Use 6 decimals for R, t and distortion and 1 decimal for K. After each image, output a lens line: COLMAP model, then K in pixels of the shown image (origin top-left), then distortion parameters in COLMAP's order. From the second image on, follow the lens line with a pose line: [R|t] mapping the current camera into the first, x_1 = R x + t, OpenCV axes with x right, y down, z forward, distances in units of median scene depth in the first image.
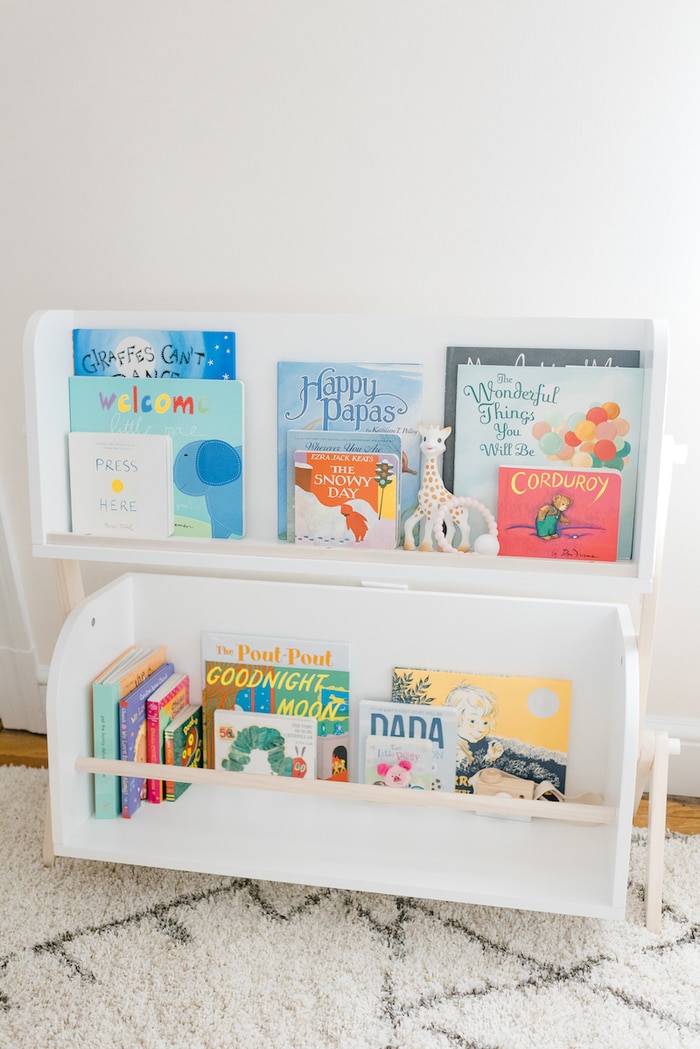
lens RADIAL K [[1048.2, 0, 350.2], [0, 1048.2, 523.4], [0, 0, 1]] dist [-0.019572, 0.000000]
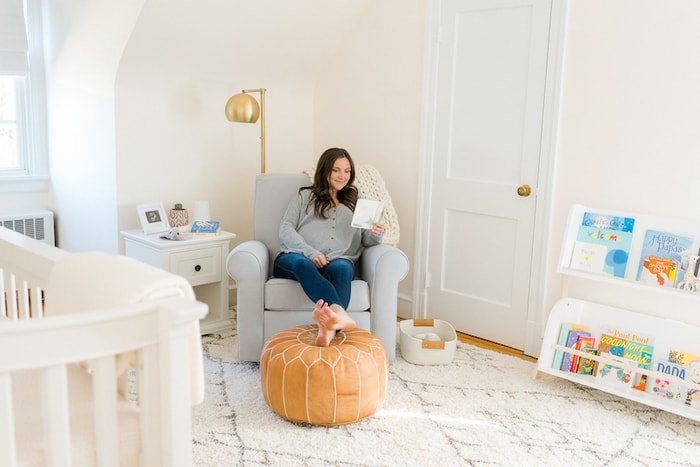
lens RADIAL K [[699.4, 0, 353.2], [0, 699.4, 230.6], [0, 0, 1]] dist [-0.019572, 0.000000]
pose [[0.825259, 0.155435, -0.542944, 0.337663], [-0.305667, 0.931327, -0.197984, 0.528890], [0.474885, 0.329348, 0.816097, -1.127335]]
